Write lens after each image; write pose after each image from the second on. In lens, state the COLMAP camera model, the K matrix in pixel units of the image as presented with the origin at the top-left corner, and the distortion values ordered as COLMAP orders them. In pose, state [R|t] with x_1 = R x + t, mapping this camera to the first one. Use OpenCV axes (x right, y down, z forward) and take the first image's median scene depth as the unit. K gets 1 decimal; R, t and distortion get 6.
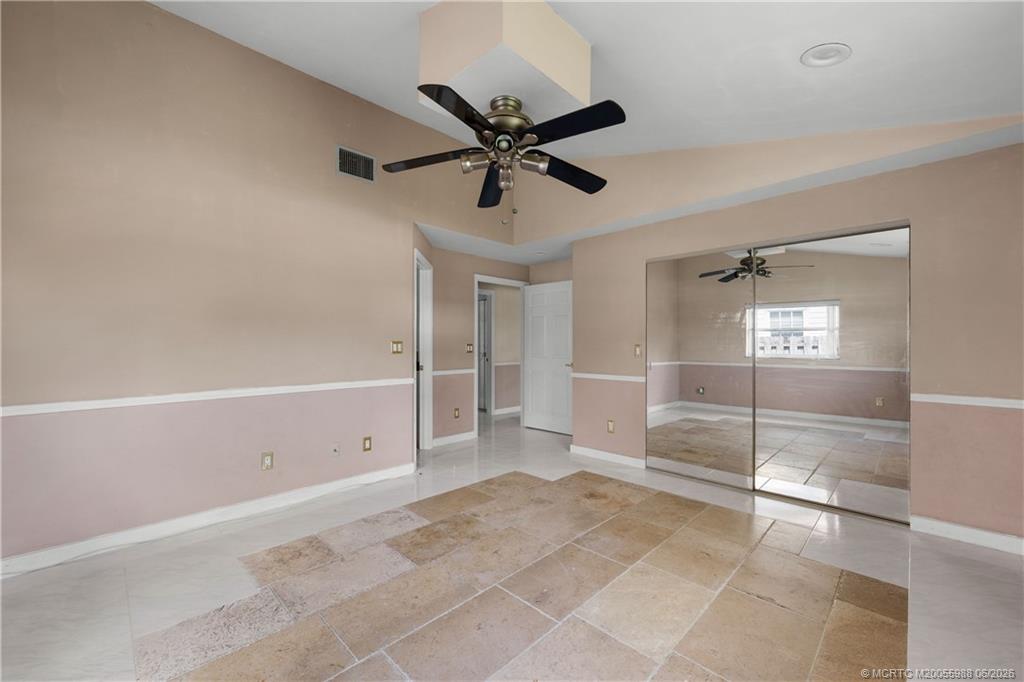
lens RADIAL K [[406.7, 0, 512.0], [0, 406.7, 341.0], [0, 0, 1]] dist [-0.001242, -0.000022]
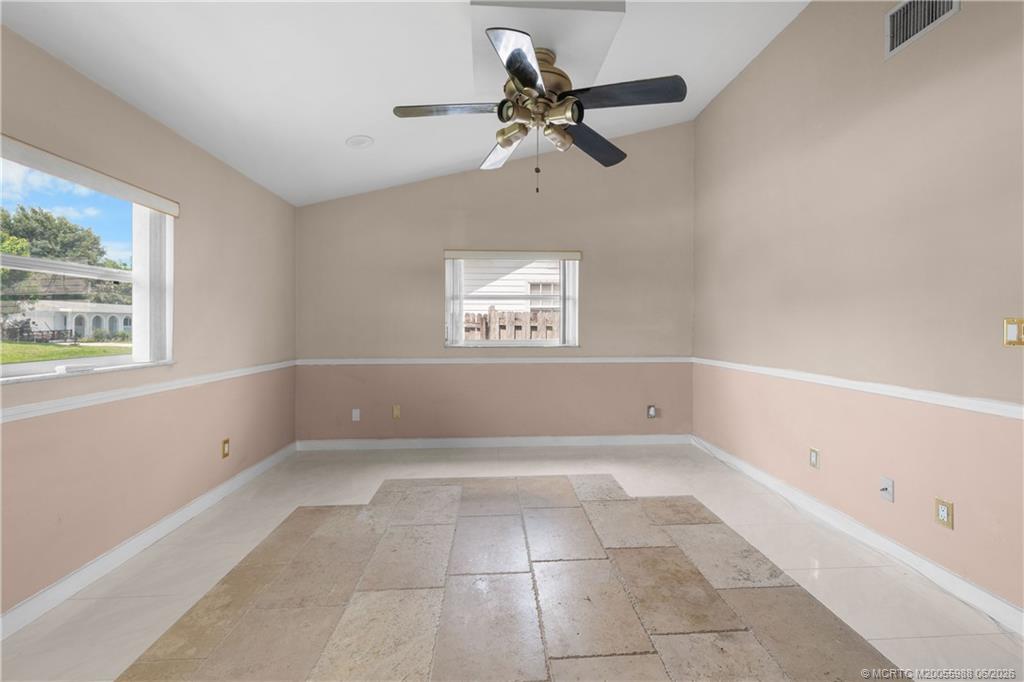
lens RADIAL K [[411.5, 0, 510.3], [0, 411.5, 326.5], [0, 0, 1]] dist [-0.001534, -0.000020]
pose [[-0.675681, -0.002322, -0.737191, 0.599100], [0.004438, 0.999964, -0.007217, 0.019831], [0.737181, -0.008148, -0.675646, 1.362285]]
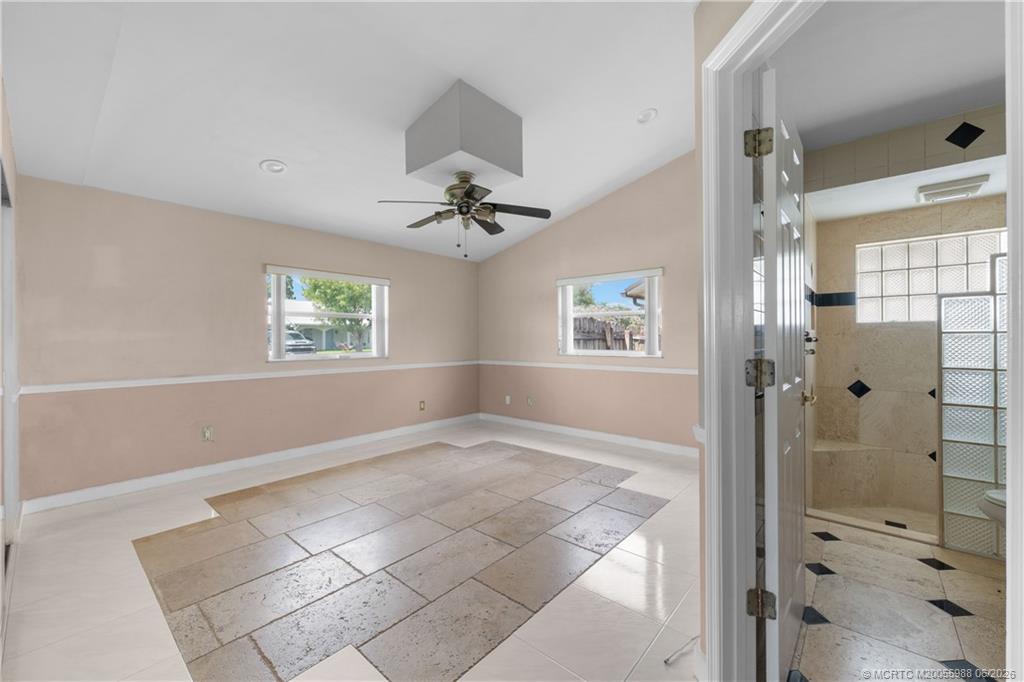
lens RADIAL K [[406.7, 0, 512.0], [0, 406.7, 341.0], [0, 0, 1]] dist [-0.001242, -0.000022]
pose [[-0.998522, -0.000739, -0.054339, -0.085511], [-0.000475, 0.999988, -0.004861, 0.027476], [0.054342, -0.004828, -0.998511, 2.142476]]
